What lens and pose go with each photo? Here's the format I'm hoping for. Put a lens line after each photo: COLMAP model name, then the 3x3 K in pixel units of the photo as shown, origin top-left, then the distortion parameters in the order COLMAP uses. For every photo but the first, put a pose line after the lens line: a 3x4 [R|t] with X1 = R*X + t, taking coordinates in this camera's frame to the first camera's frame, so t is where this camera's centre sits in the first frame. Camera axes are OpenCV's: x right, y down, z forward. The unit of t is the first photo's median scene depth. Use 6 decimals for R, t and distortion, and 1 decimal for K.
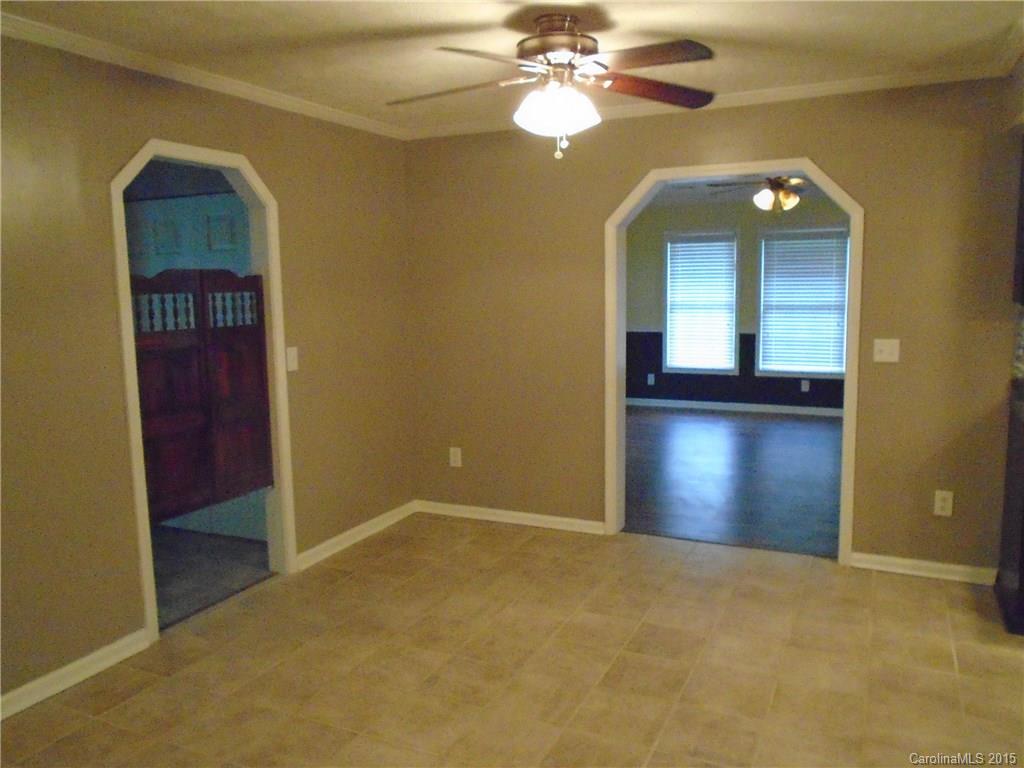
lens RADIAL K [[786.7, 0, 512.0], [0, 786.7, 384.0], [0, 0, 1]] dist [-0.001377, -0.007876]
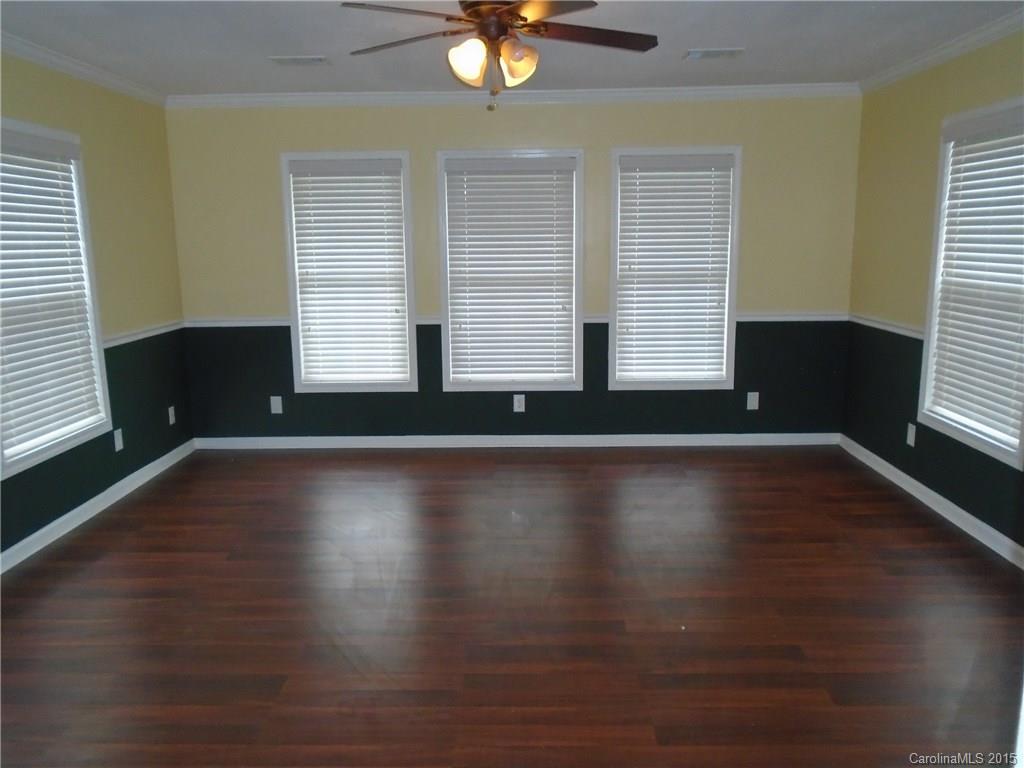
lens RADIAL K [[786.7, 0, 512.0], [0, 786.7, 384.0], [0, 0, 1]] dist [-0.001377, -0.007876]
pose [[0.908504, -0.067833, 0.412335, 0.101524], [0.051944, 0.997416, 0.049634, -0.045575], [-0.414636, -0.023674, 0.909679, 0.412630]]
